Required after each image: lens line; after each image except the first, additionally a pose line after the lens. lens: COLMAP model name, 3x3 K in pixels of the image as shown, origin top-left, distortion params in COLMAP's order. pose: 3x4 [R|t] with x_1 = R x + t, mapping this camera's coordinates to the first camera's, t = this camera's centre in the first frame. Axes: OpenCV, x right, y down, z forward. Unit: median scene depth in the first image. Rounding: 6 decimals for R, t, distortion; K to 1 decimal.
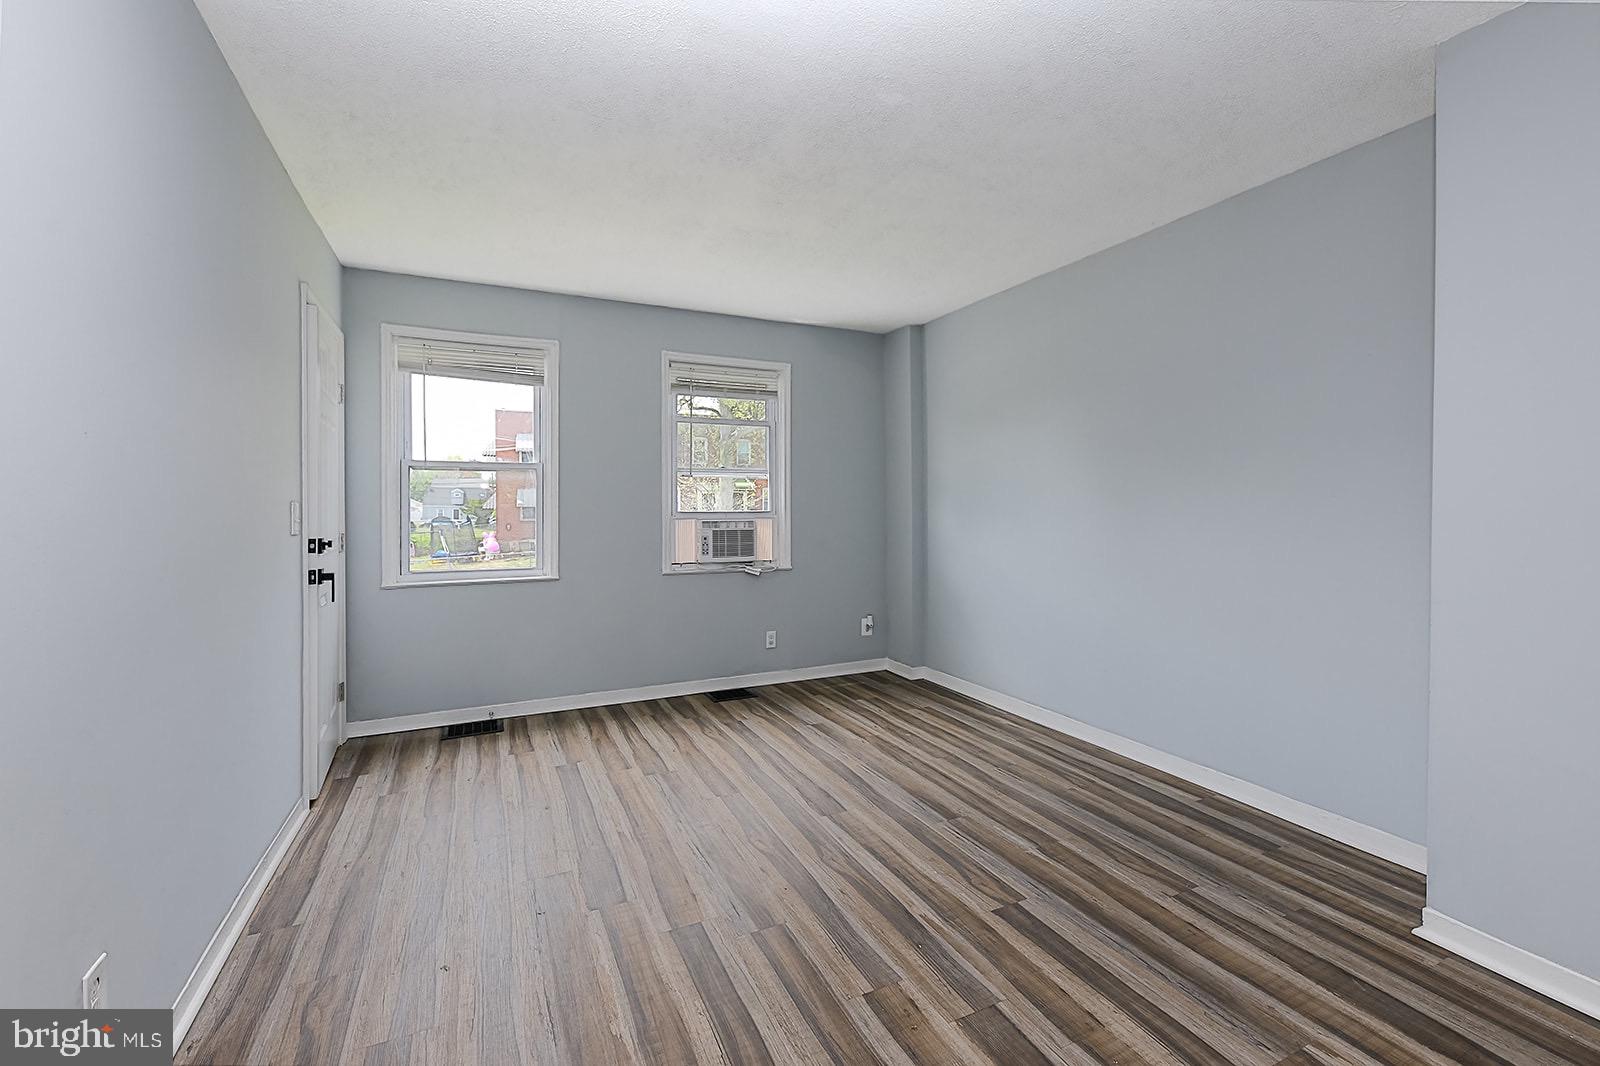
lens RADIAL K [[661.2, 0, 809.1], [0, 661.2, 520.6], [0, 0, 1]] dist [0.011463, -0.007074]
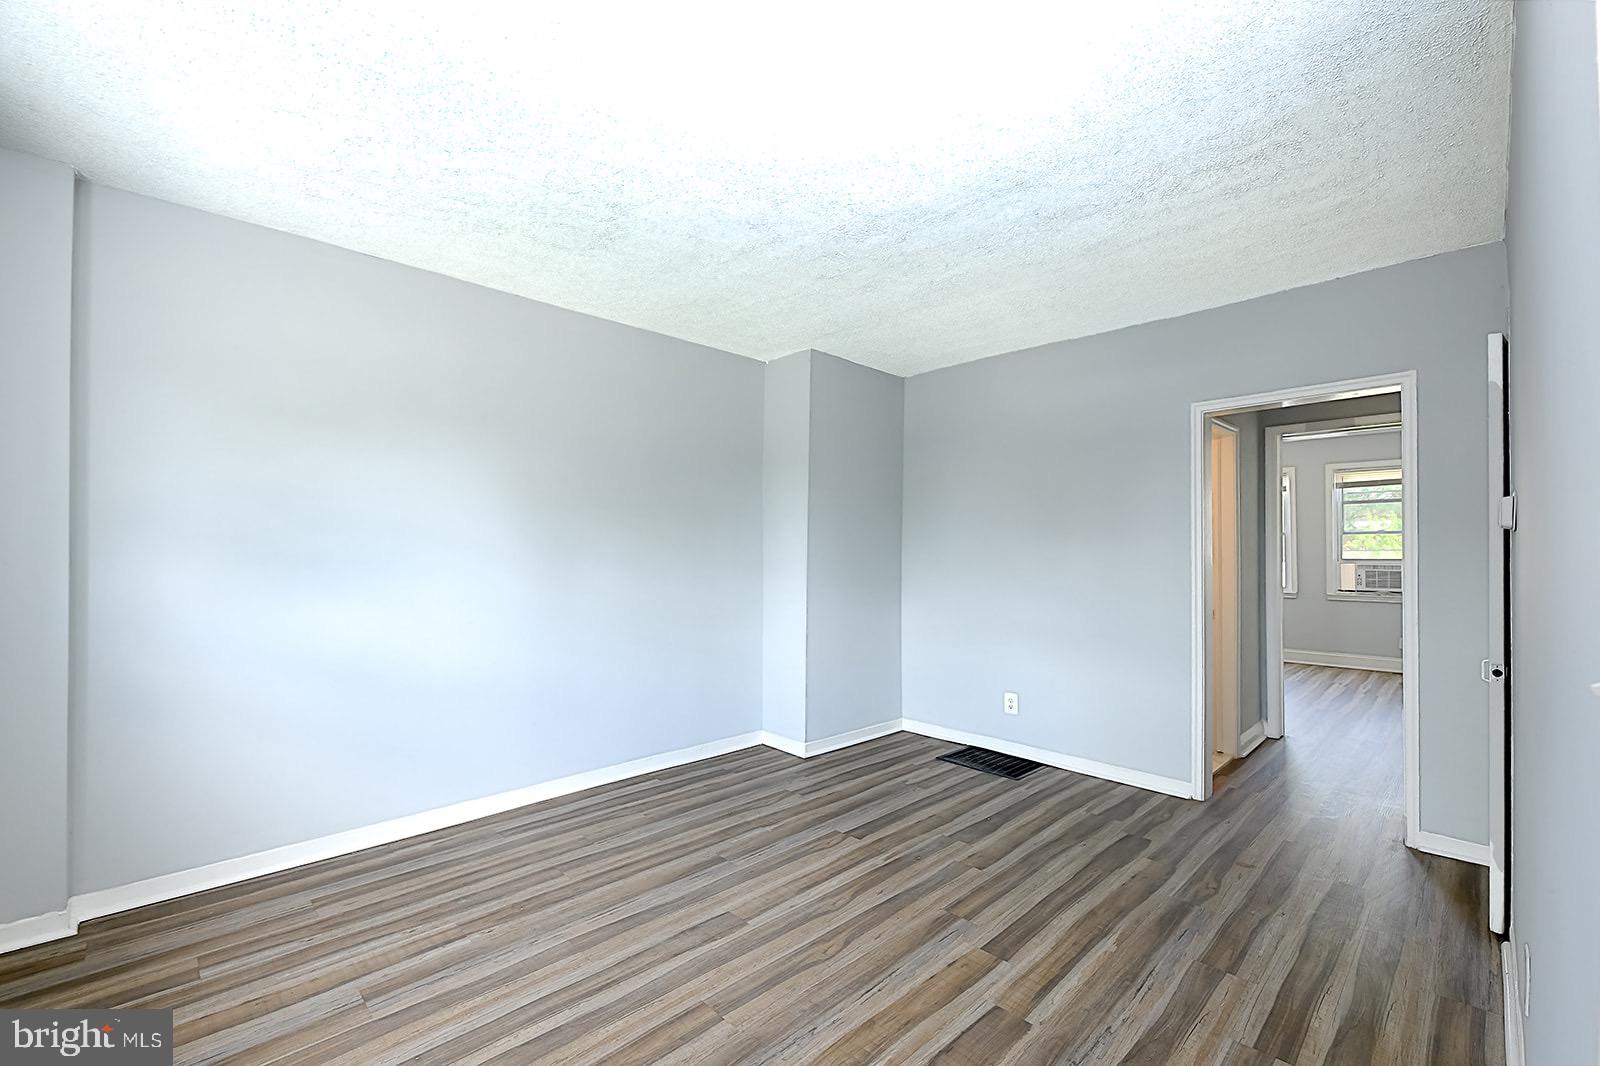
lens RADIAL K [[661.2, 0, 809.1], [0, 661.2, 520.6], [0, 0, 1]] dist [0.011463, -0.007074]
pose [[-0.304239, 0.046786, 0.951446, -1.050497], [0.019742, 0.998888, -0.042806, -0.050537], [-0.952391, 0.005760, -0.304825, 1.459729]]
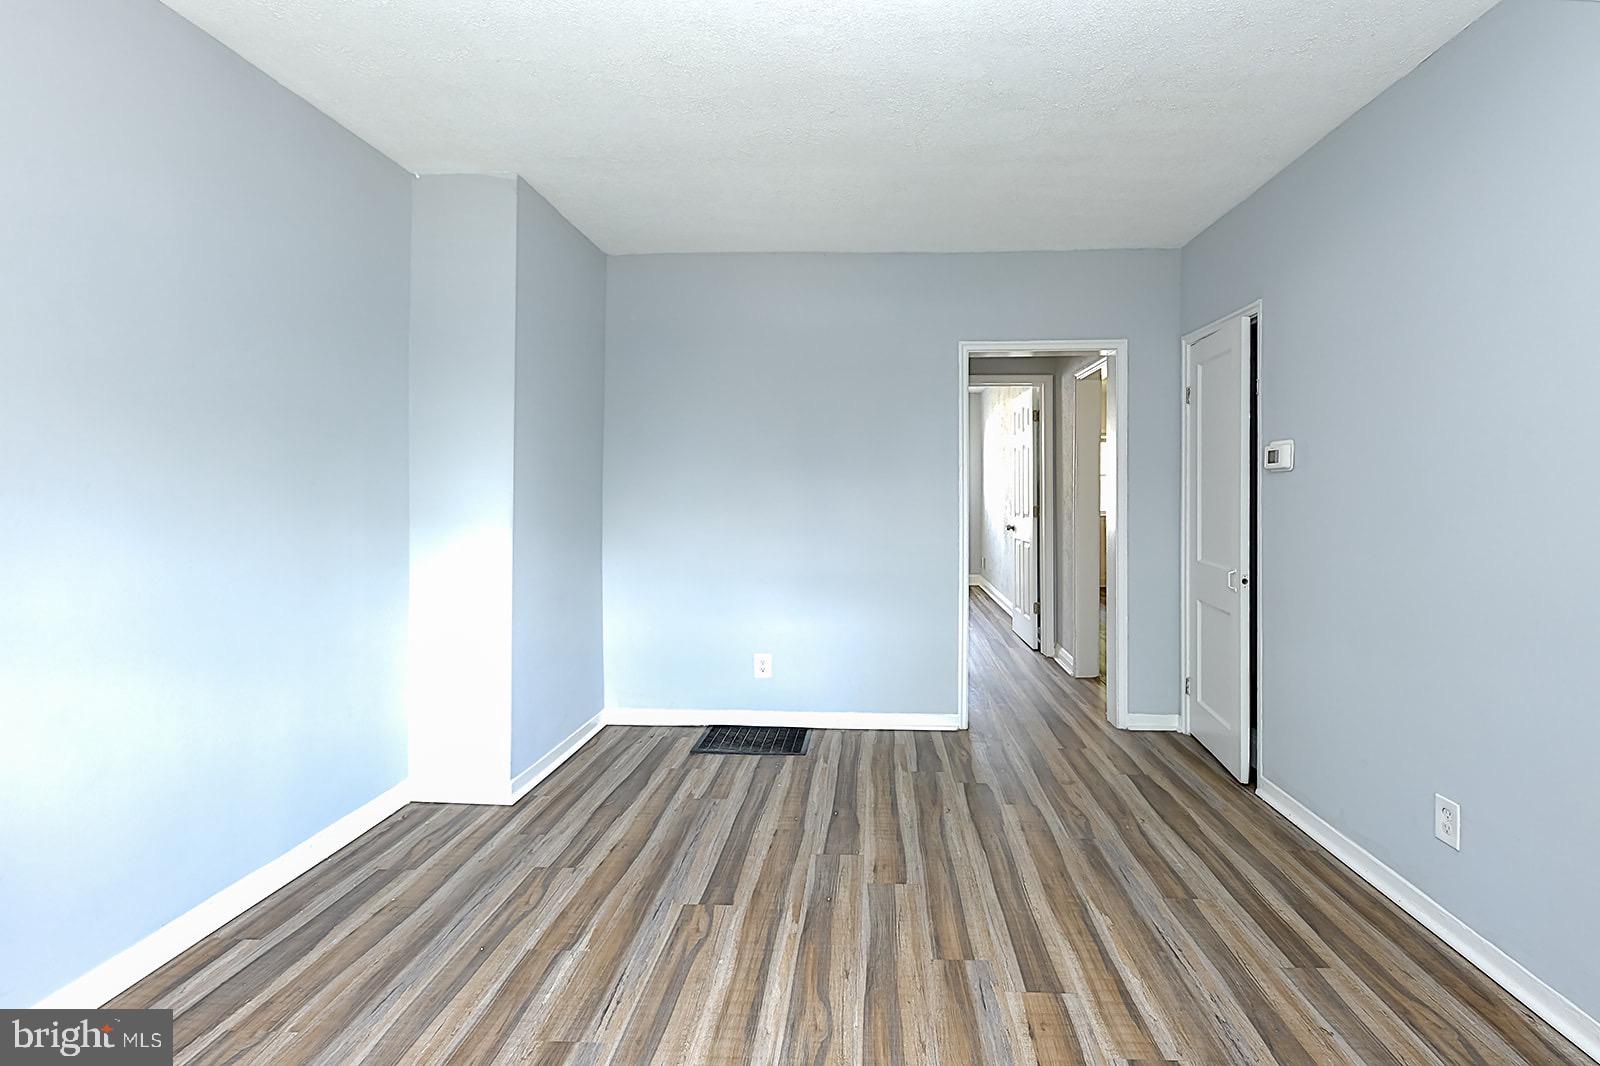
lens RADIAL K [[698.5, 0, 835.4], [0, 698.5, 498.2], [0, 0, 1]] dist [0.011119, -0.009424]
pose [[-0.873946, -0.004937, 0.485997, -0.349849], [0.010386, 0.999530, 0.028829, -0.049756], [-0.485911, 0.030242, -0.873485, 1.723155]]
